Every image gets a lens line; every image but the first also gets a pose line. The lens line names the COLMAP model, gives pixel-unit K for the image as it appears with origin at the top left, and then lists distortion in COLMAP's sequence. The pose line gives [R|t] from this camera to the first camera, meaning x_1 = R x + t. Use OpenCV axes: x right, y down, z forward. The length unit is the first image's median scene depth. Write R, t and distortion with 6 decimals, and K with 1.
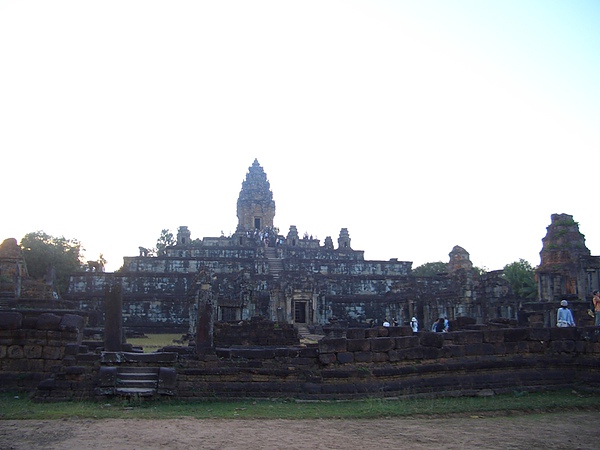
lens RADIAL K [[628.1, 0, 300.0], [0, 628.1, 225.0], [0, 0, 1]] dist [-0.229738, 0.248329]
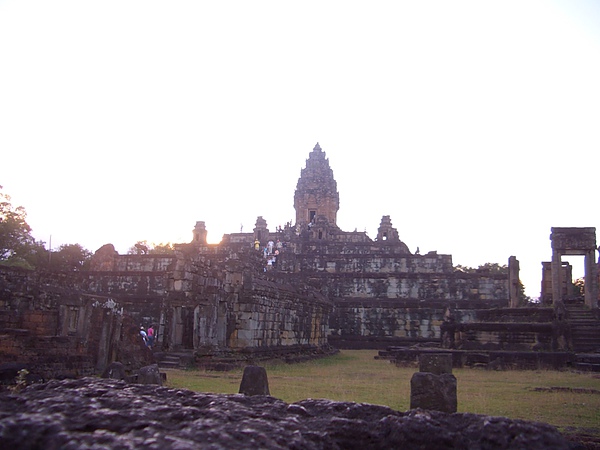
lens RADIAL K [[628.1, 0, 300.0], [0, 628.1, 225.0], [0, 0, 1]] dist [-0.229738, 0.248329]
pose [[0.912280, -0.041466, -0.407462, 0.331326], [0.033982, 0.999095, -0.025593, 0.037570], [0.408155, 0.009502, 0.912863, 0.256883]]
